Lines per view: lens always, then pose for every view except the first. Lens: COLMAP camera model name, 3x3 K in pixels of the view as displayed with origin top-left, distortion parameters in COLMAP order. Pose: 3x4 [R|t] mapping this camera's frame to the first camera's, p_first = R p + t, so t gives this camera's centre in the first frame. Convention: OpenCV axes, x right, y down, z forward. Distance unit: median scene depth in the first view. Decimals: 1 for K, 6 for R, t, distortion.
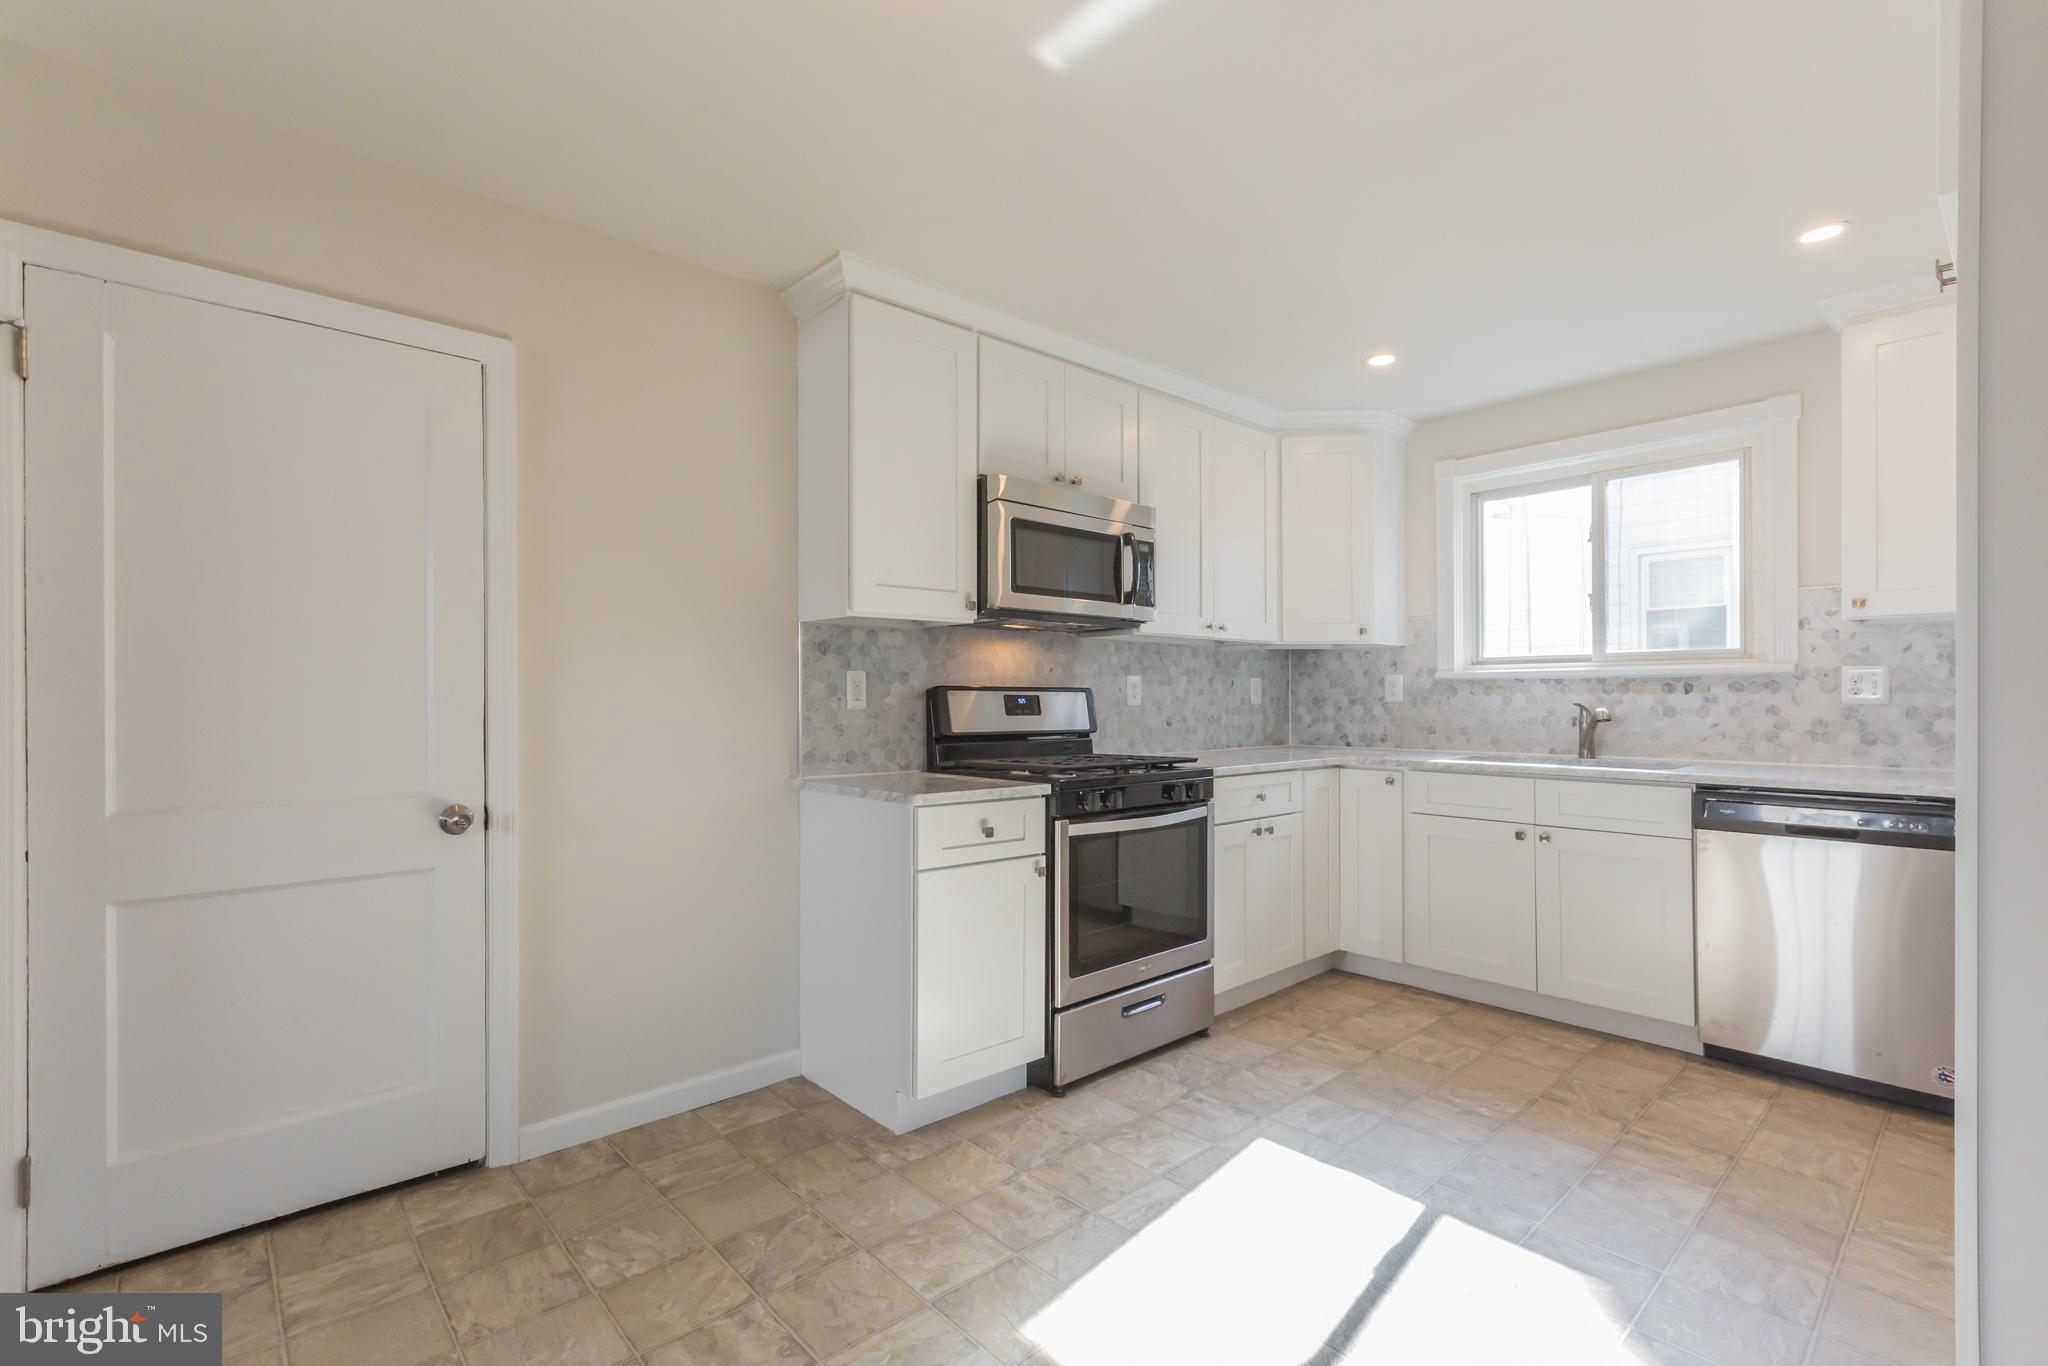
lens RADIAL K [[908.2, 0, 1040.8], [0, 908.2, 687.1], [0, 0, 1]] dist [-0.006047, 0.008303]
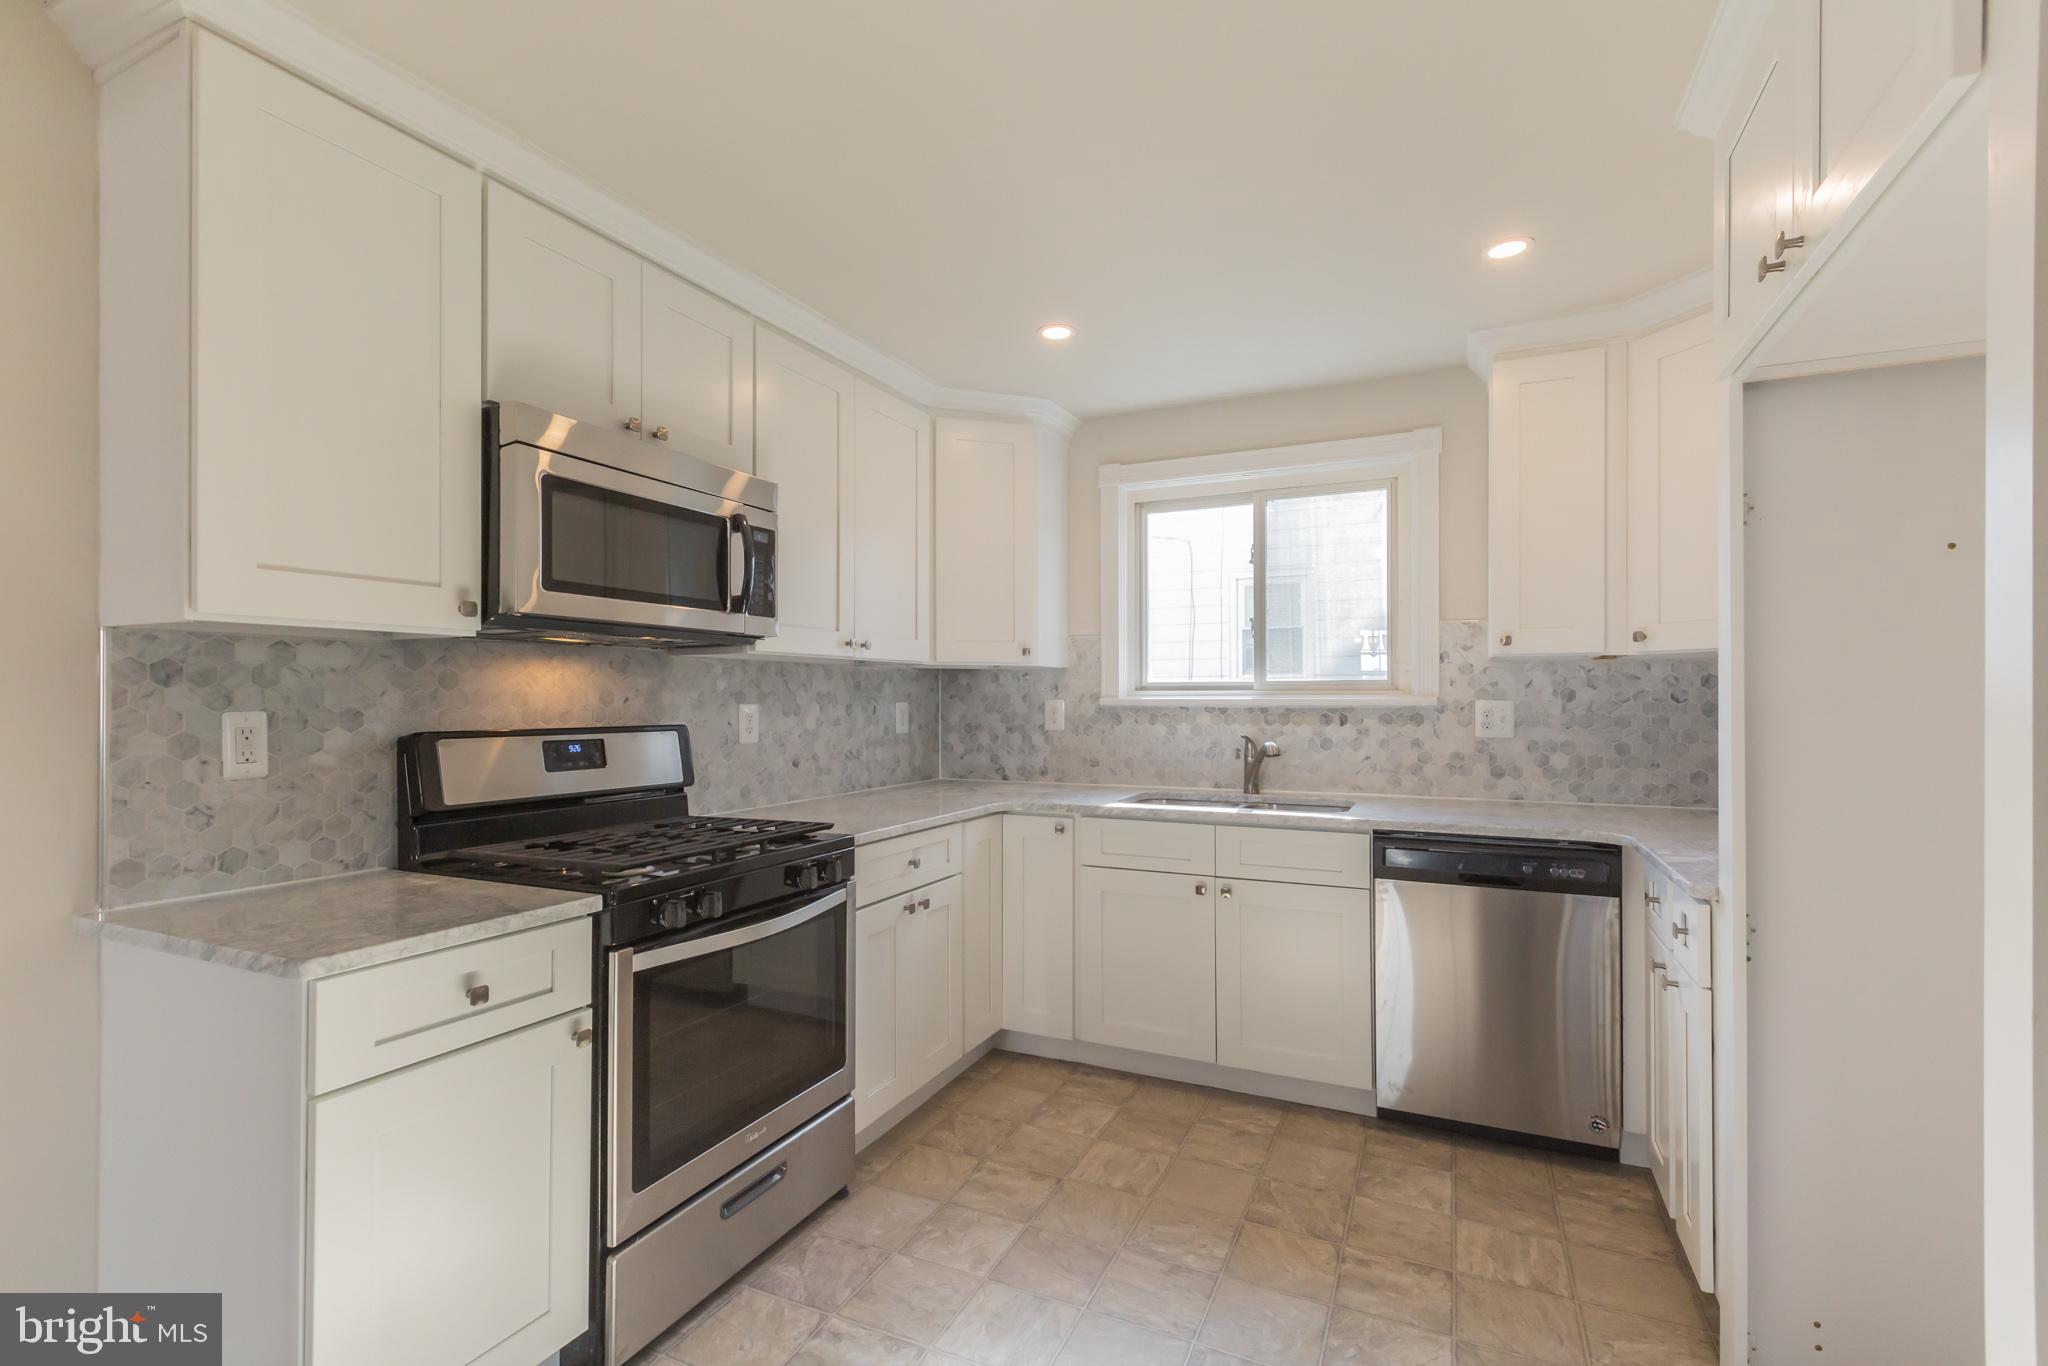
lens RADIAL K [[908.2, 0, 1040.8], [0, 908.2, 687.1], [0, 0, 1]] dist [-0.006047, 0.008303]
pose [[0.921062, 0.004397, 0.389390, 0.037839], [-0.003817, 0.999990, -0.002264, -0.031841], [-0.389396, 0.000599, 0.921070, 0.241858]]
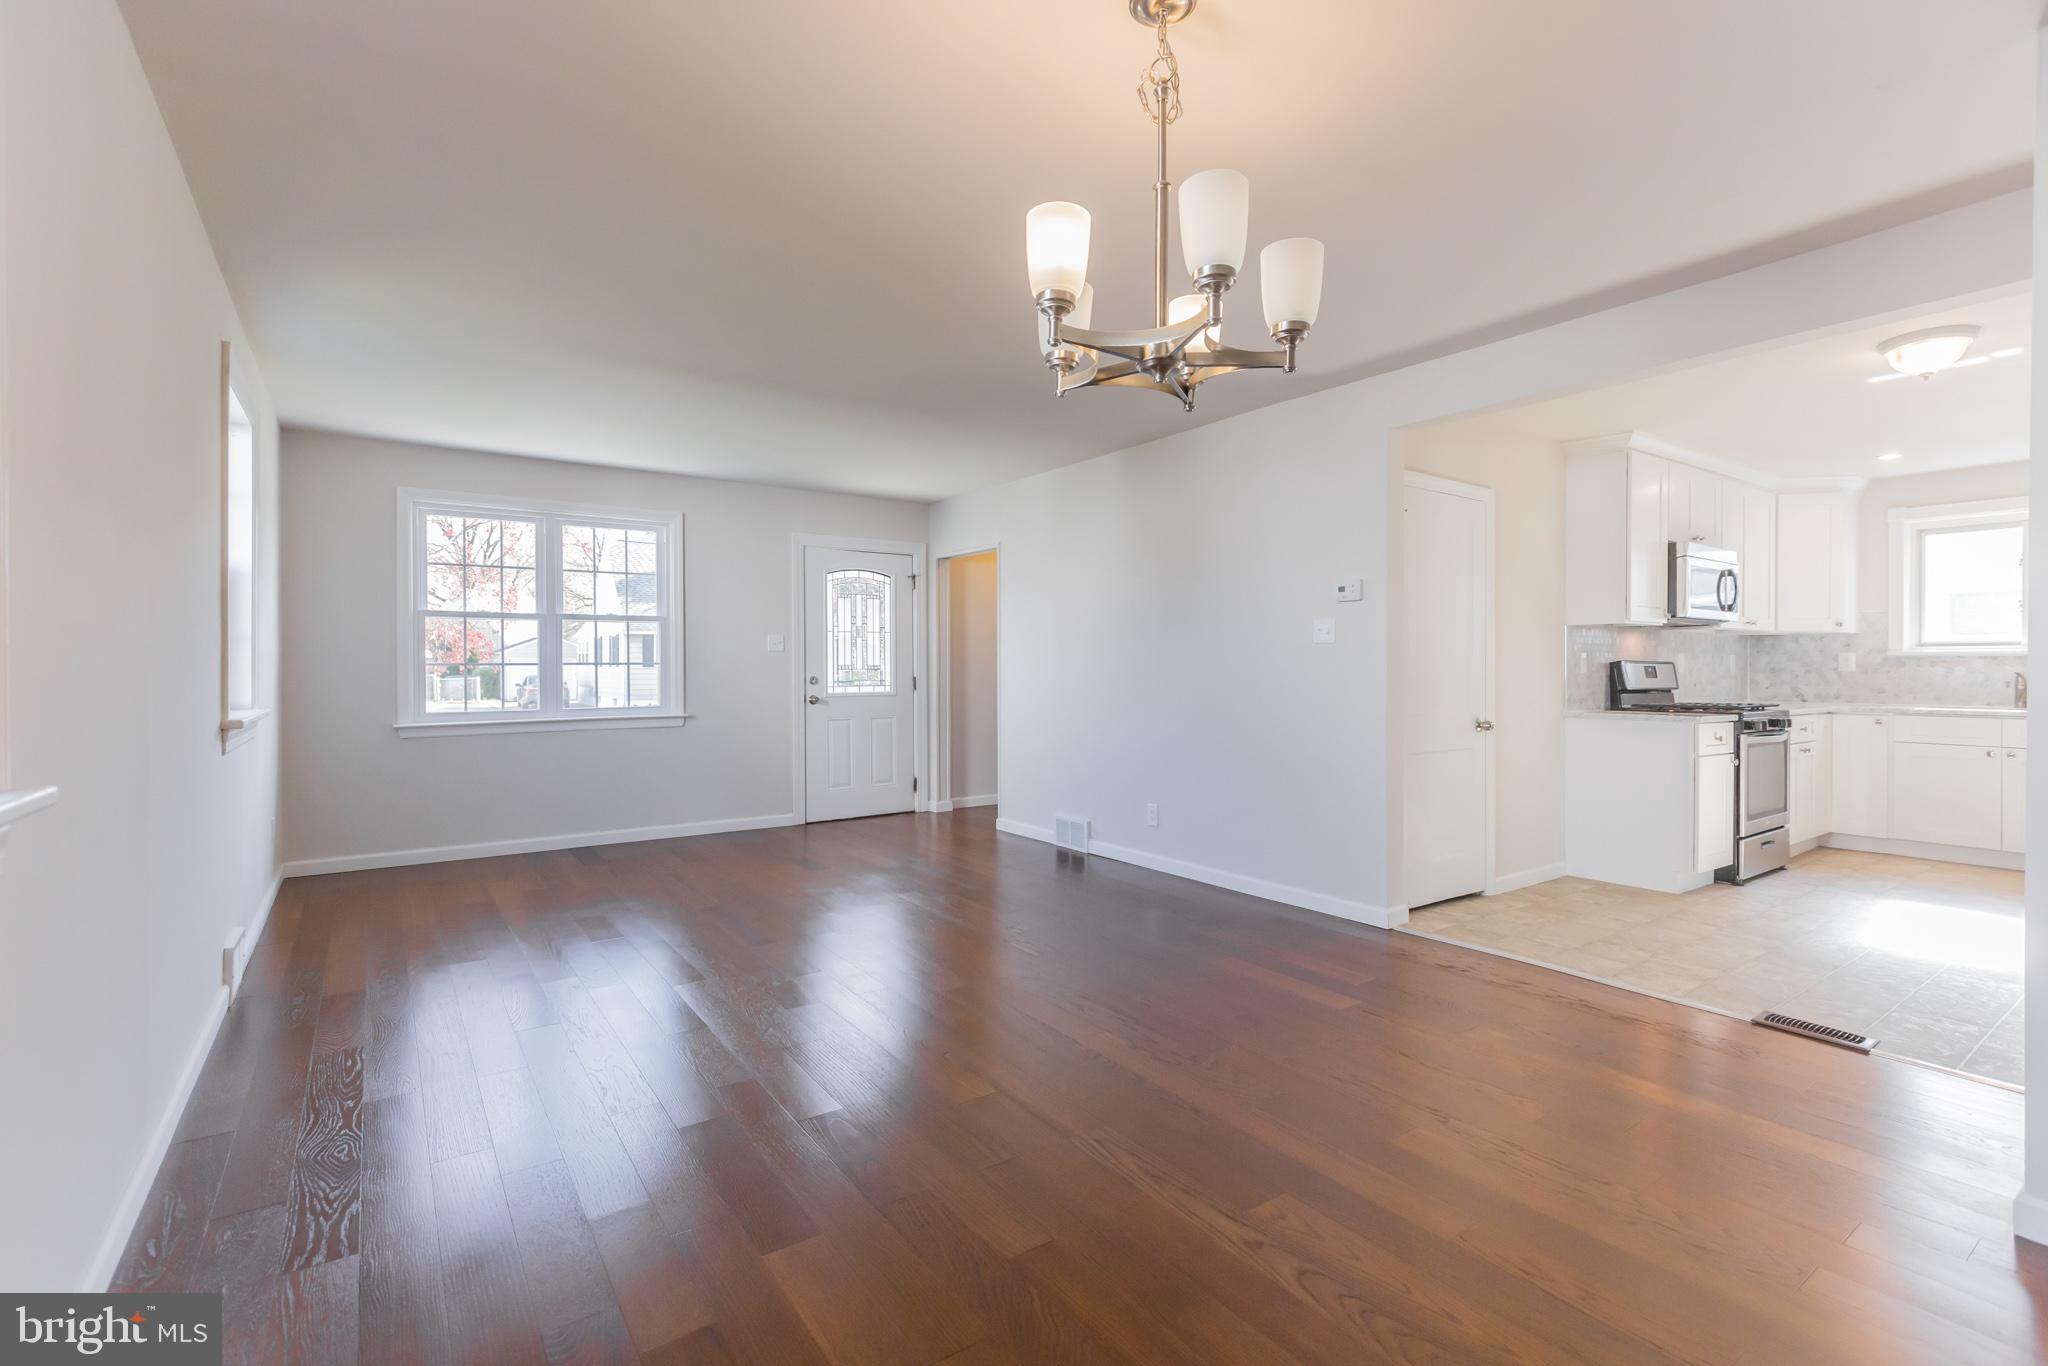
lens RADIAL K [[928.8, 0, 1028.0], [0, 928.8, 666.8], [0, 0, 1]] dist [-0.002698, -0.000038]
pose [[0.992307, 0.003730, -0.123744, -0.967327], [-0.002400, 0.999938, 0.010893, -0.005719], [0.123777, -0.010512, 0.992254, -0.846834]]
